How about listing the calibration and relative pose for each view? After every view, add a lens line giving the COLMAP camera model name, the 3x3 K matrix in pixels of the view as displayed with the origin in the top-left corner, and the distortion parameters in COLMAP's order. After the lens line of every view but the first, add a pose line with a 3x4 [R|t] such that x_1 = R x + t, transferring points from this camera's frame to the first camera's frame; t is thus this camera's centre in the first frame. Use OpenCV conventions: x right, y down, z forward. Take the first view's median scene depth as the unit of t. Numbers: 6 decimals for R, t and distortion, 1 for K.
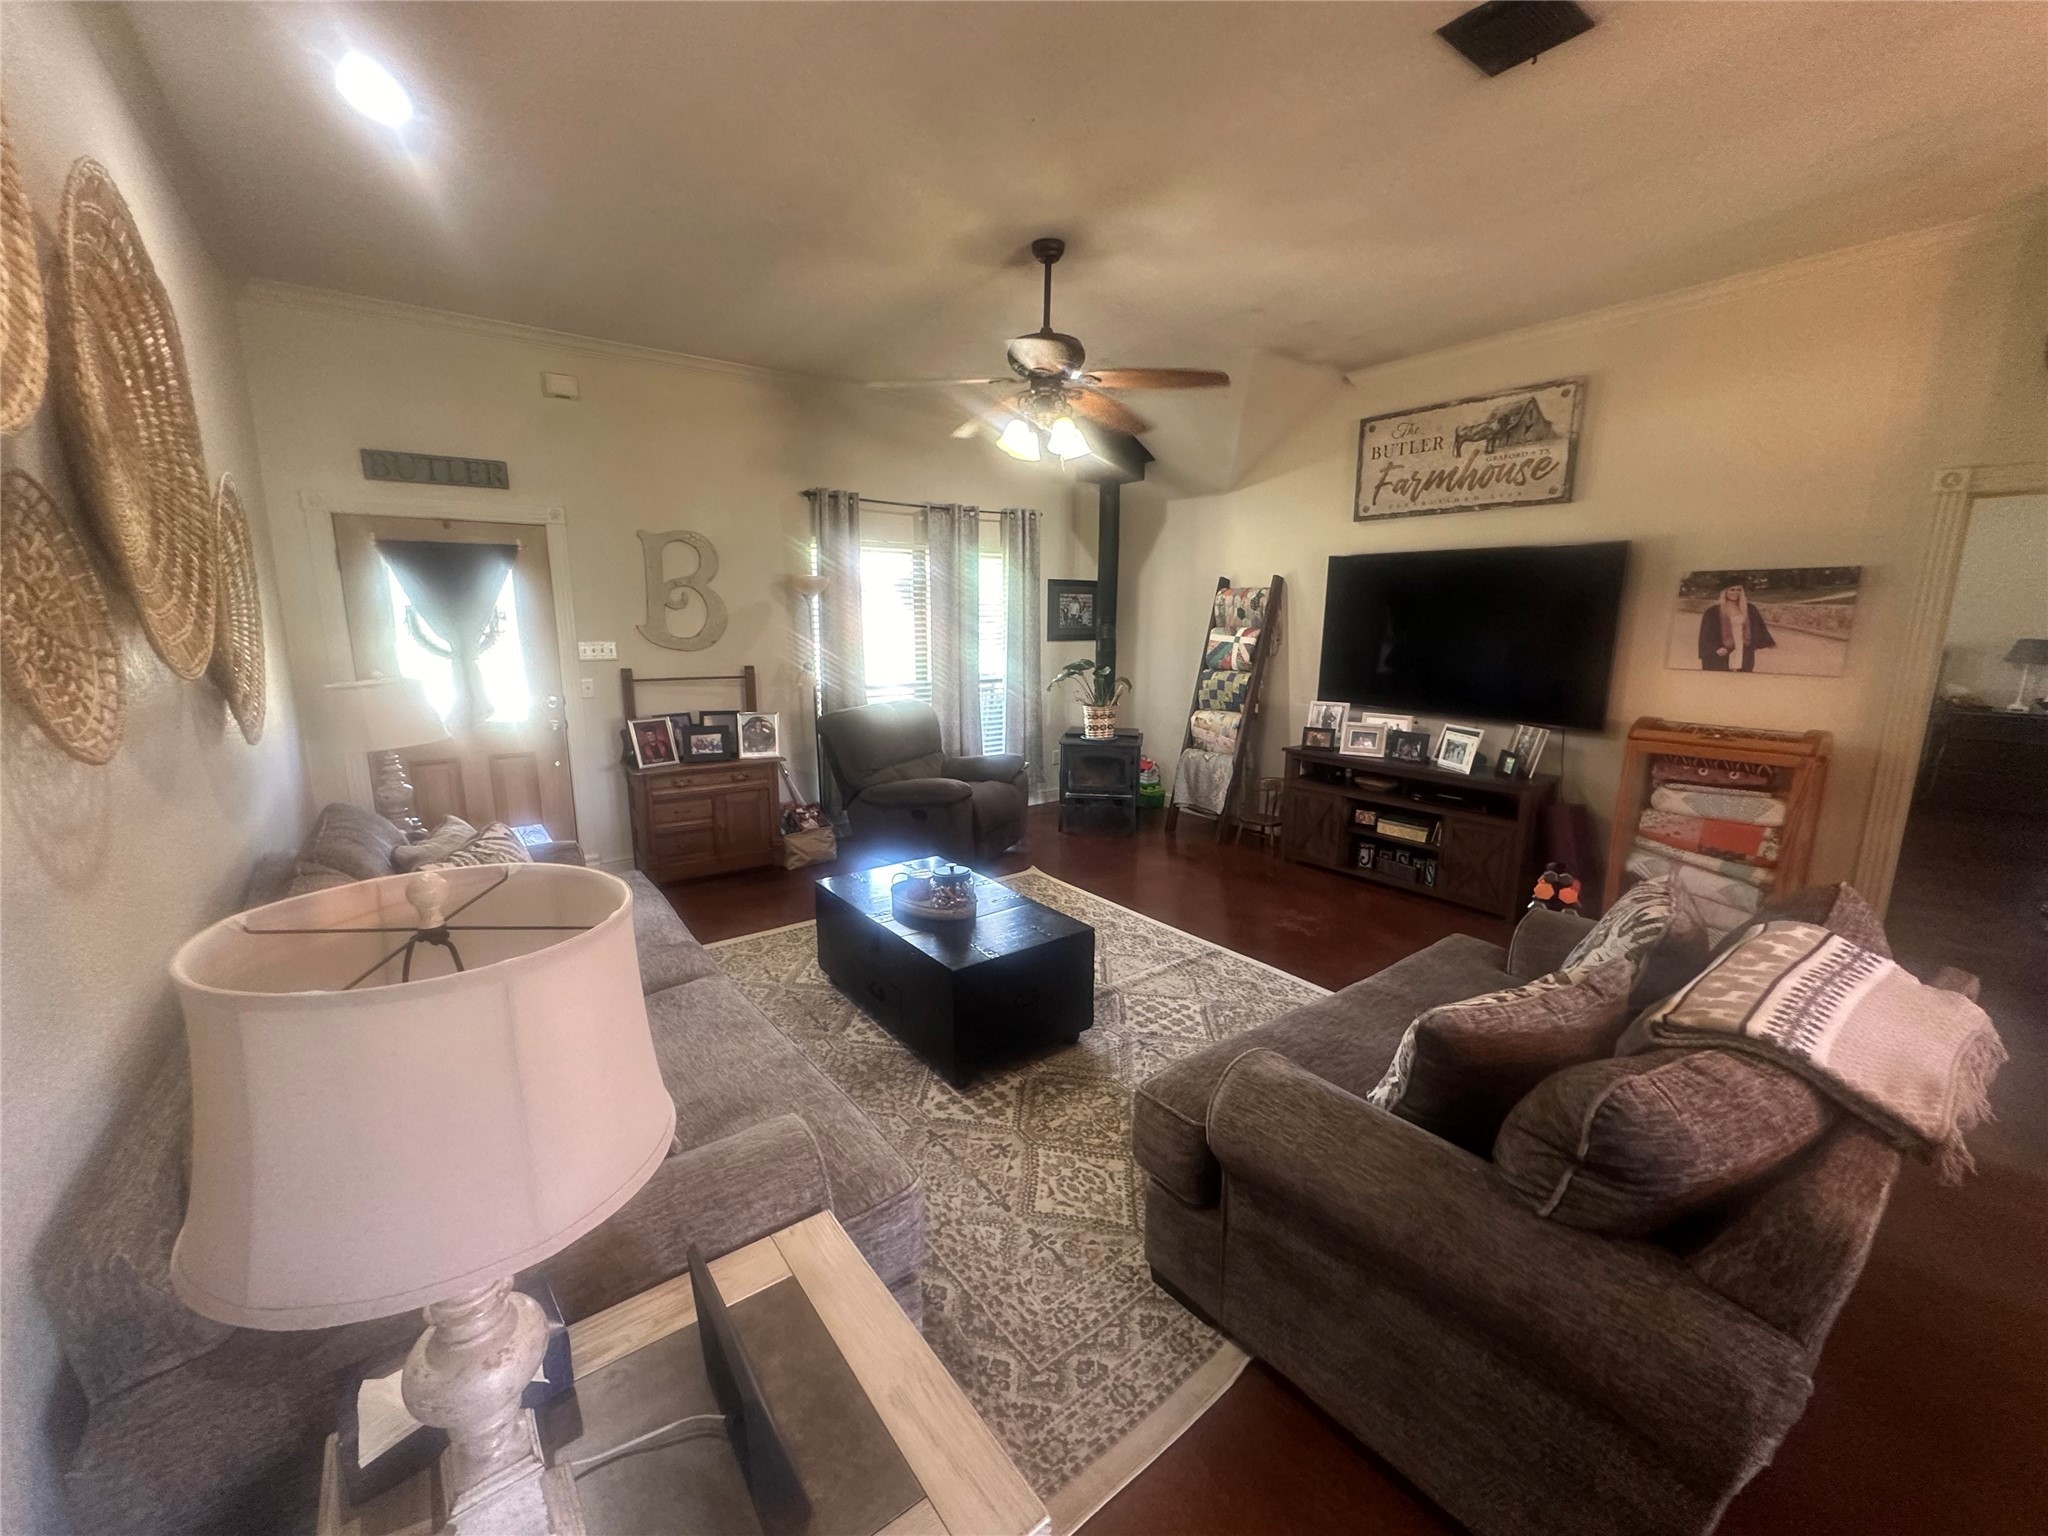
lens RADIAL K [[820.5, 0, 1024.0], [0, 820.5, 768.0], [0, 0, 1]] dist [0.000546, 0.000101]
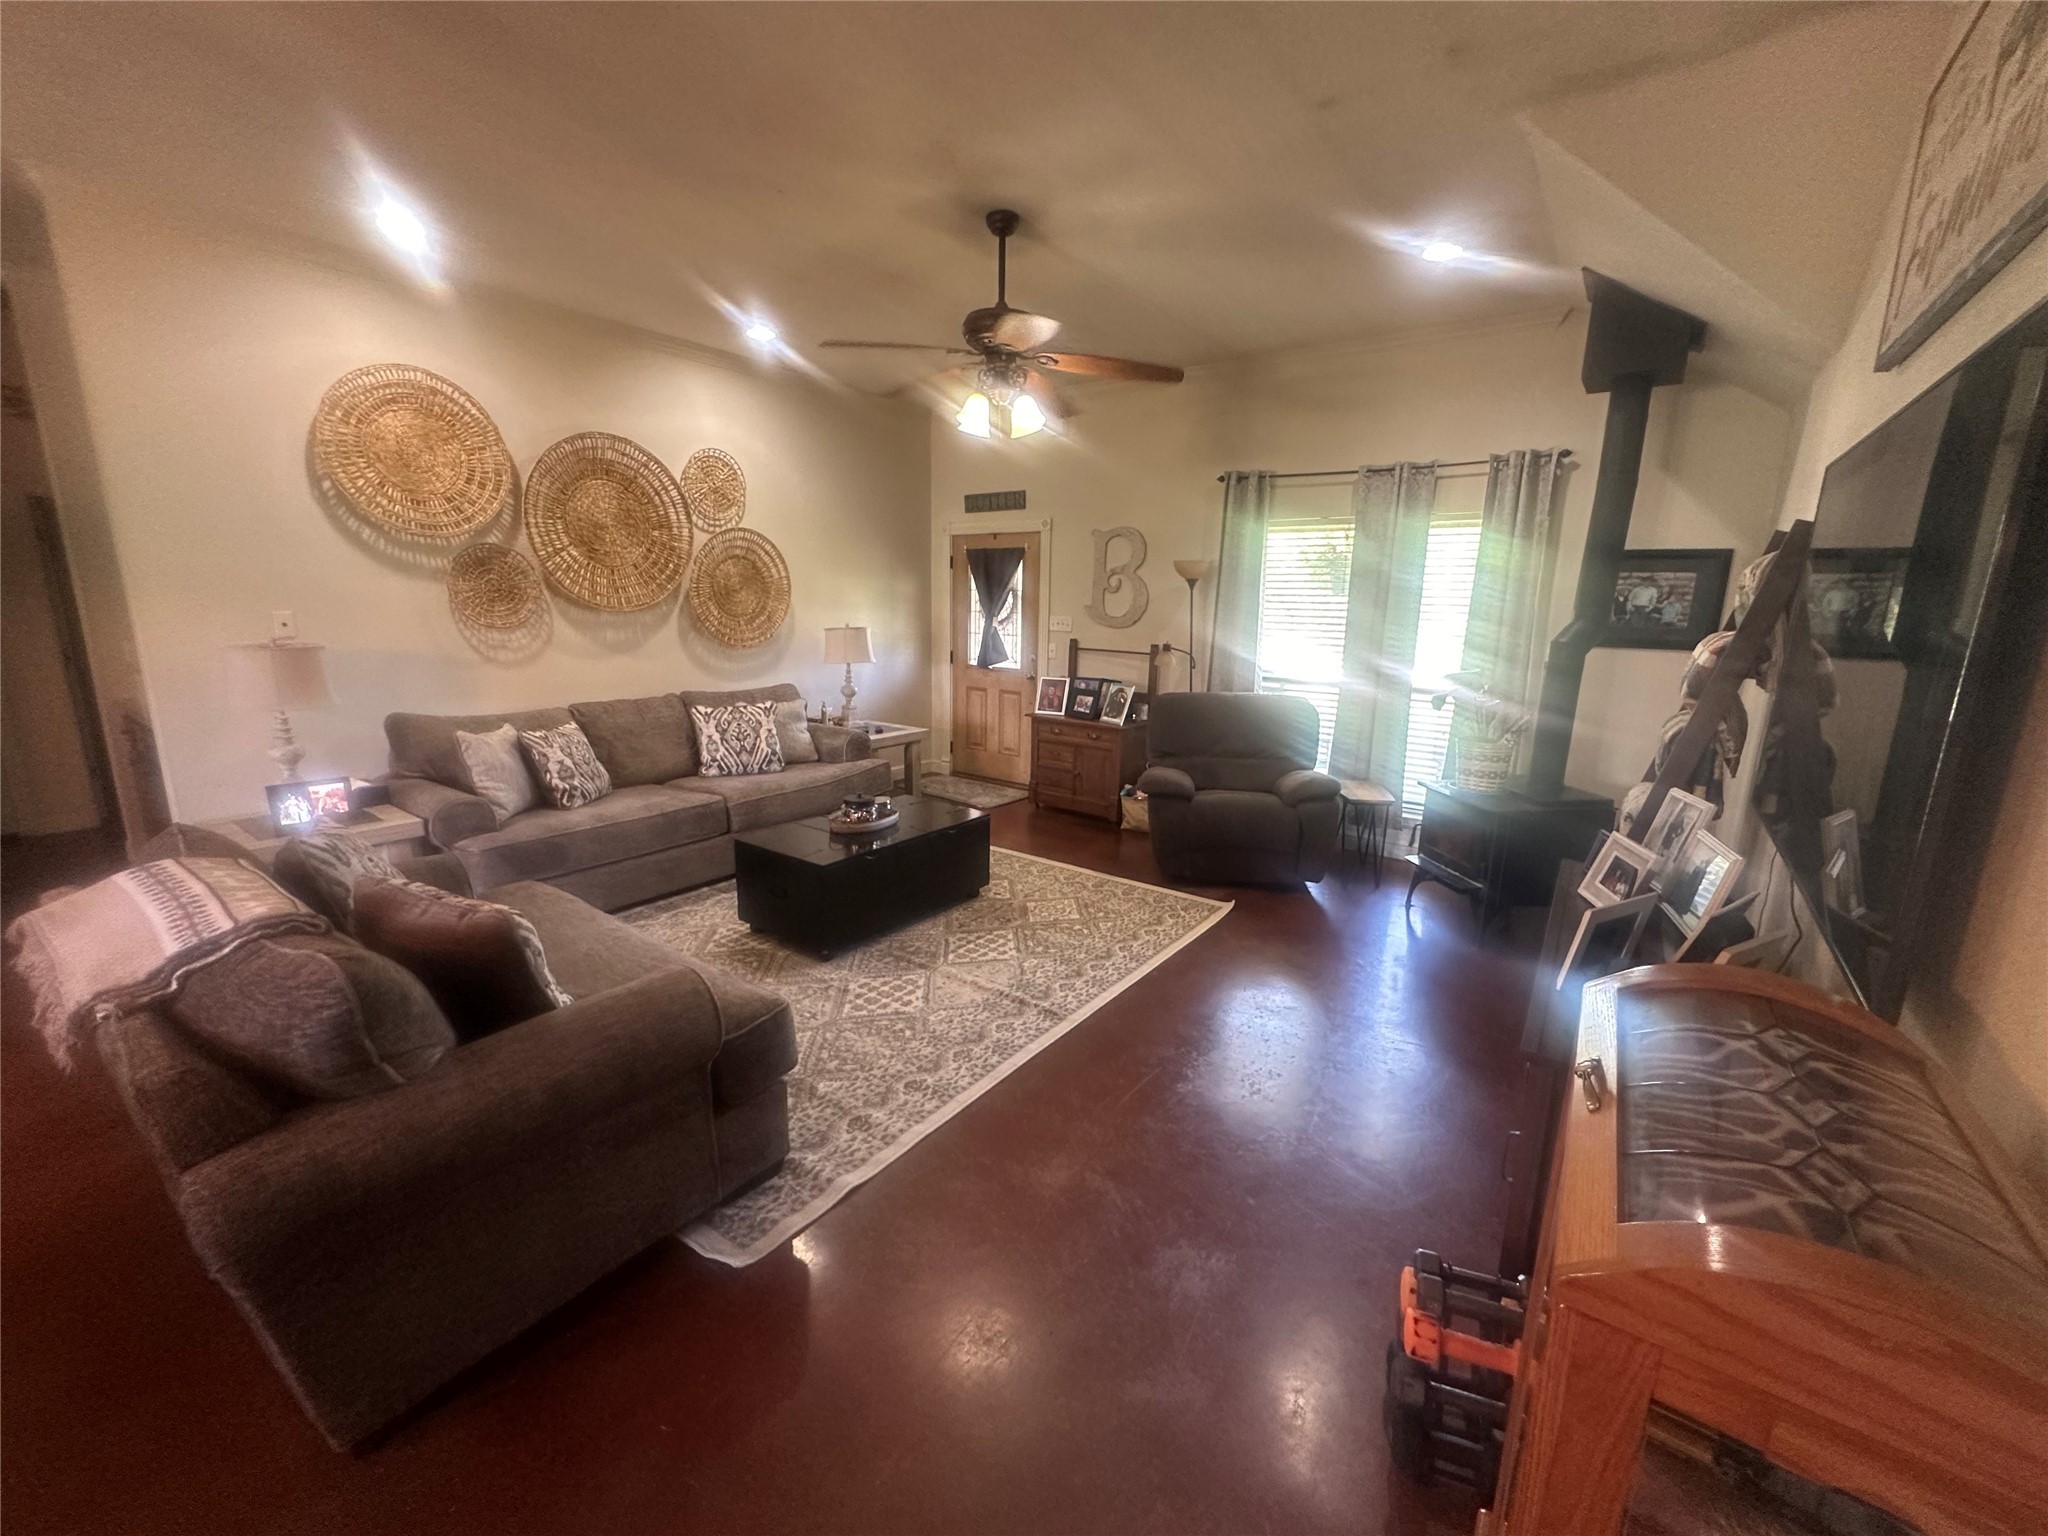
lens RADIAL K [[820.5, 0, 1024.0], [0, 820.5, 768.0], [0, 0, 1]] dist [0.000546, 0.000101]
pose [[0.286898, 0.199099, -0.937043, 0.849707], [-0.194251, 0.969934, 0.146614, -0.111395], [0.938060, 0.139958, 0.316947, 0.621578]]
